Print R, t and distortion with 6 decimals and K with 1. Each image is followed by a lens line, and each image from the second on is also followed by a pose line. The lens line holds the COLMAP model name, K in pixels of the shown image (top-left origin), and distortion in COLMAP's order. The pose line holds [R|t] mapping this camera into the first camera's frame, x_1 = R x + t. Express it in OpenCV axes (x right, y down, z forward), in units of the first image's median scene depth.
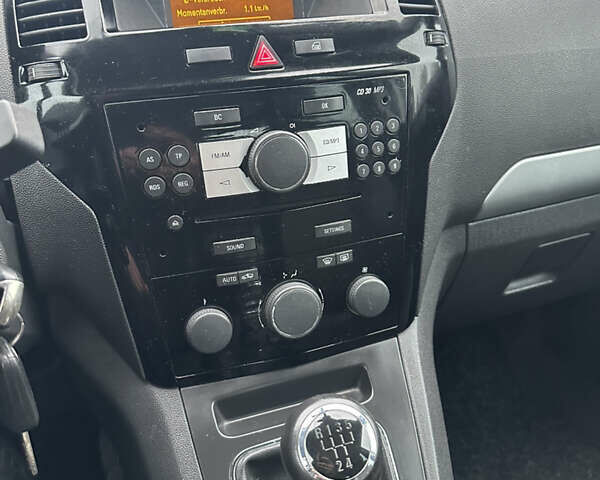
lens RADIAL K [[541.8, 0, 300.0], [0, 541.8, 240.0], [0, 0, 1]] dist [0.079431, -0.425578]
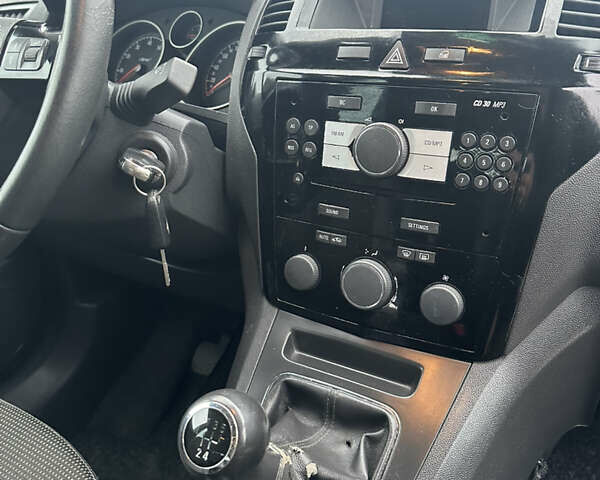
lens RADIAL K [[541.8, 0, 300.0], [0, 541.8, 240.0], [0, 0, 1]] dist [0.079431, -0.425578]
pose [[0.675611, 0.311539, -0.668201, 0.638592], [-0.331217, 0.937978, 0.102429, -0.027012], [0.658669, 0.152118, 0.736896, 0.075510]]
